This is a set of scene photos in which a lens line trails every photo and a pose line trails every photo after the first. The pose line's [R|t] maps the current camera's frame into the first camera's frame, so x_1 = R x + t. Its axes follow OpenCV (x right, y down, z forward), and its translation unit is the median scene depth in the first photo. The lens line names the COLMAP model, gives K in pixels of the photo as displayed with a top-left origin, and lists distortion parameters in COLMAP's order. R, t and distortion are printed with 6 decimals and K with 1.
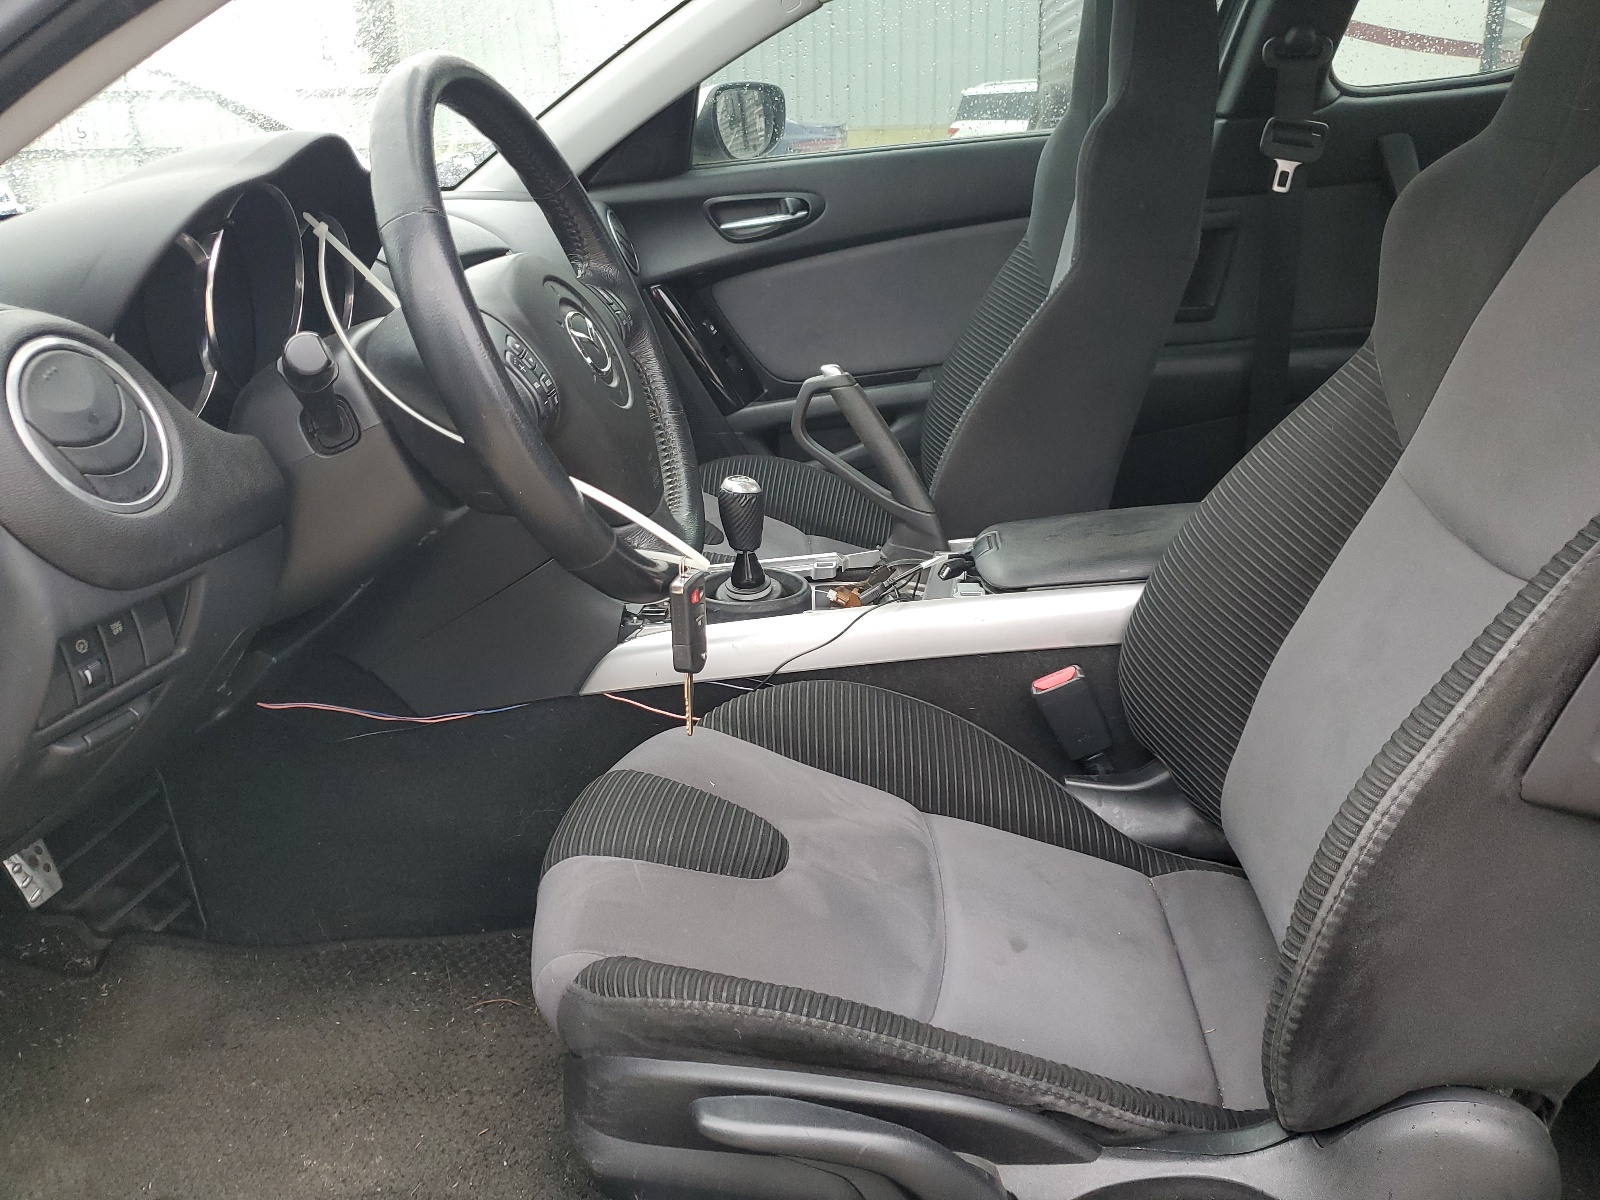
lens RADIAL K [[1313.0, 0, 800.0], [0, 1313.0, 600.0], [0, 0, 1]] dist [0.090023, -0.224115]
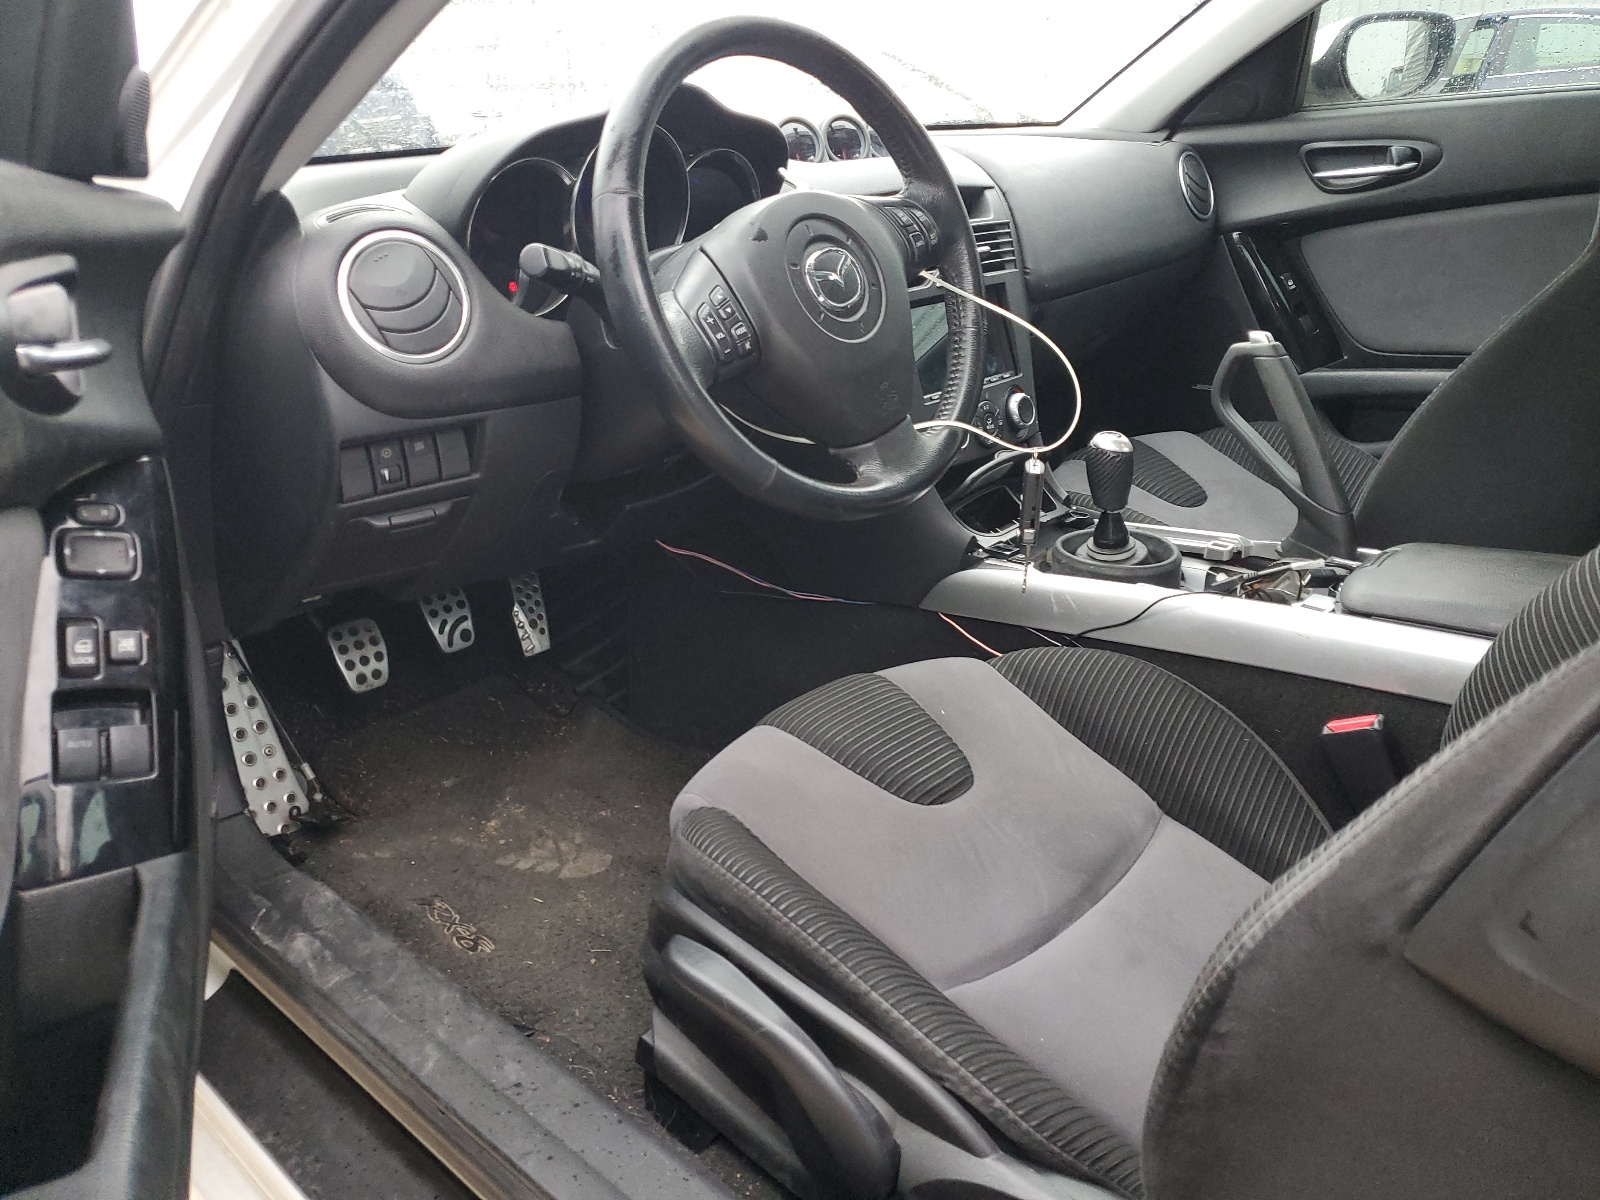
lens RADIAL K [[1313.0, 0, 800.0], [0, 1313.0, 600.0], [0, 0, 1]] dist [0.090023, -0.224115]
pose [[0.763636, 0.242119, -0.598531, 0.386243], [-0.210485, 0.969735, 0.123732, -0.045238], [0.610374, 0.031496, 0.791487, 0.082193]]
